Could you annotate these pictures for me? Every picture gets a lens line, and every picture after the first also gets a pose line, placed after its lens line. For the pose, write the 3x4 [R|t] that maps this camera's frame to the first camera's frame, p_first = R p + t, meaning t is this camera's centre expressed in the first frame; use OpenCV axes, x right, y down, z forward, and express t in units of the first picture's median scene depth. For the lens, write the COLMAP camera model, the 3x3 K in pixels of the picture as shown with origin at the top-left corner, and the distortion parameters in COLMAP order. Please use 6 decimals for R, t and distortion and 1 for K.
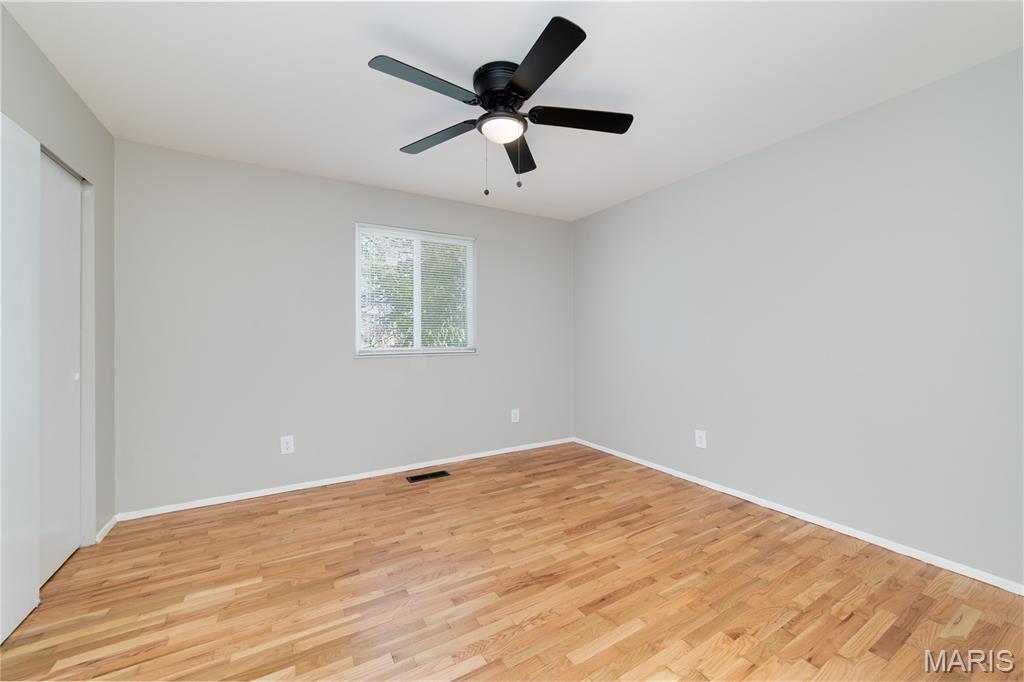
lens RADIAL K [[395.8, 0, 515.4], [0, 395.8, 337.8], [0, 0, 1]] dist [-0.012258, 0.000272]
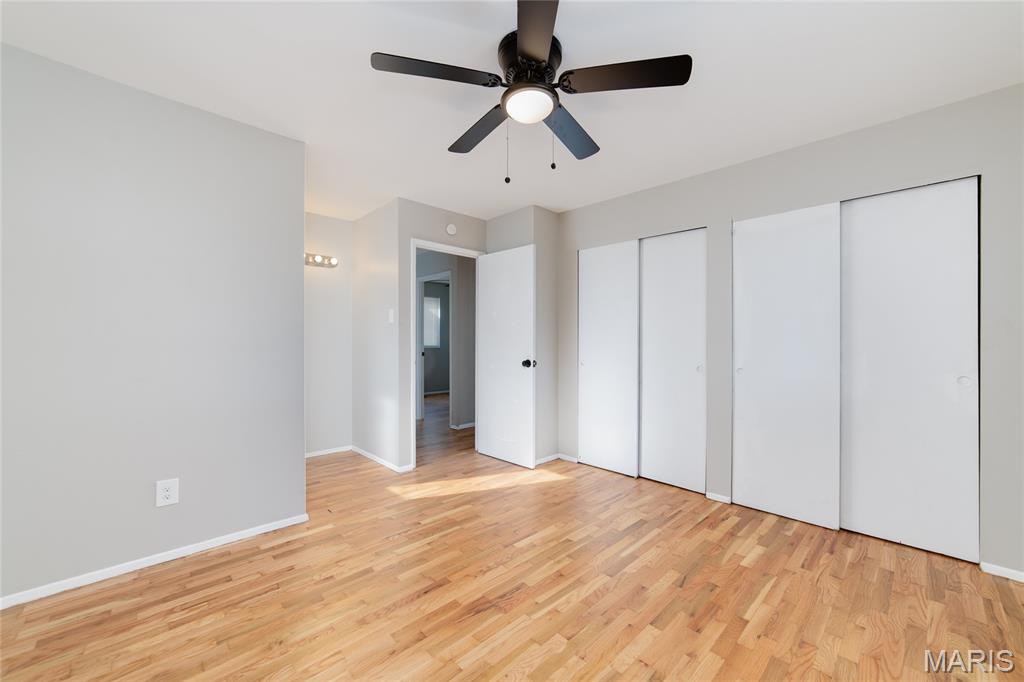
lens RADIAL K [[395.8, 0, 515.4], [0, 395.8, 337.8], [0, 0, 1]] dist [-0.012258, 0.000272]
pose [[-0.973146, -0.001640, -0.230182, 0.220914], [-0.001252, 0.999998, -0.001835, -0.010095], [0.230185, -0.001498, -0.973146, 1.956480]]
